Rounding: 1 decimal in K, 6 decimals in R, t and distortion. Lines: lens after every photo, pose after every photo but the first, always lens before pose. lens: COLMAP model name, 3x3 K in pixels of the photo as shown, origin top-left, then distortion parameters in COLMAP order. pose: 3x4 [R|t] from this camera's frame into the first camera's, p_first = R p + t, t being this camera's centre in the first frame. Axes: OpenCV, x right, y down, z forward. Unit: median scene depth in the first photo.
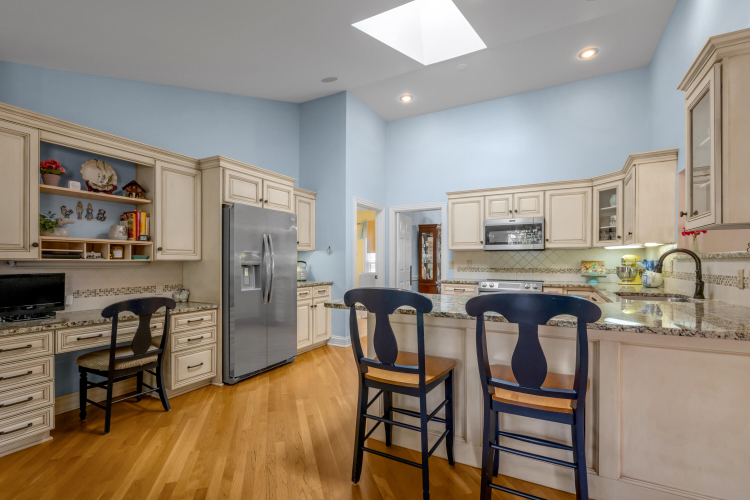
lens RADIAL K [[328.9, 0, 372.5], [0, 328.9, 263.7], [0, 0, 1]] dist [-0.002356, -0.000702]
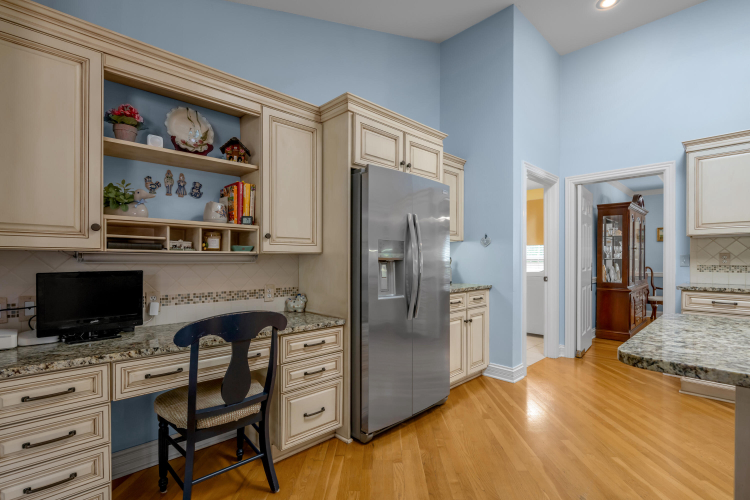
lens RADIAL K [[343.7, 0, 380.9], [0, 343.7, 258.0], [0, 0, 1]] dist [-0.011574, -0.000400]
pose [[0.955154, -0.004239, -0.296078, -0.194988], [0.001025, 0.999939, -0.011009, 0.008098], [0.296107, 0.010211, 0.955100, 0.358424]]
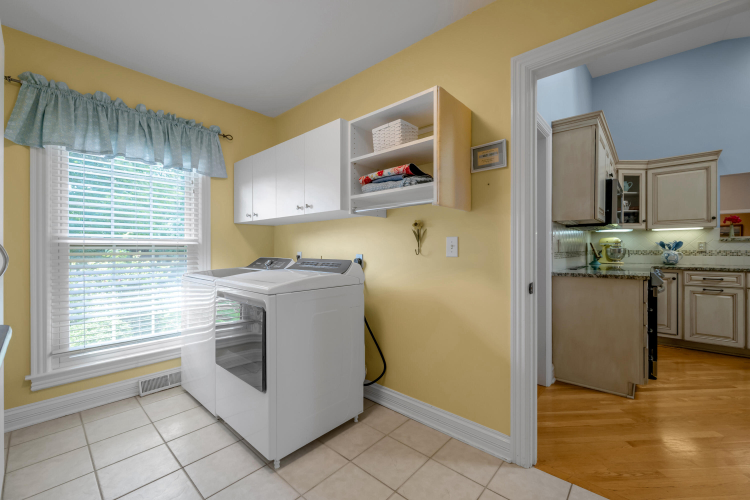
lens RADIAL K [[306.1, 0, 375.1], [0, 306.1, 250.6], [0, 0, 1]] dist [-0.001022, -0.000035]
pose [[0.226975, -0.005745, 0.973884, -0.528250], [0.009432, 0.999949, 0.003700, 0.007078], [-0.973855, 0.008345, 0.227018, 1.912141]]
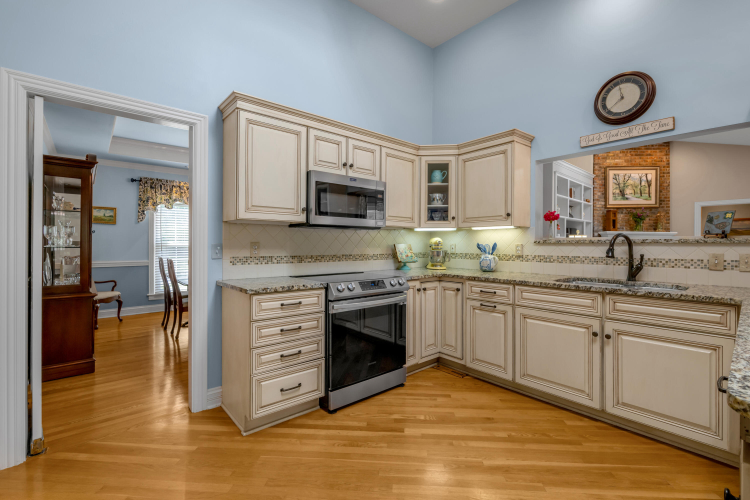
lens RADIAL K [[328.9, 0, 372.3], [0, 328.9, 245.8], [0, 0, 1]] dist [-0.002356, -0.000702]
pose [[0.352687, -0.005061, 0.935728, -0.206969], [0.003490, 0.999986, 0.004093, -0.010237], [-0.935735, 0.001822, 0.352700, 1.031414]]
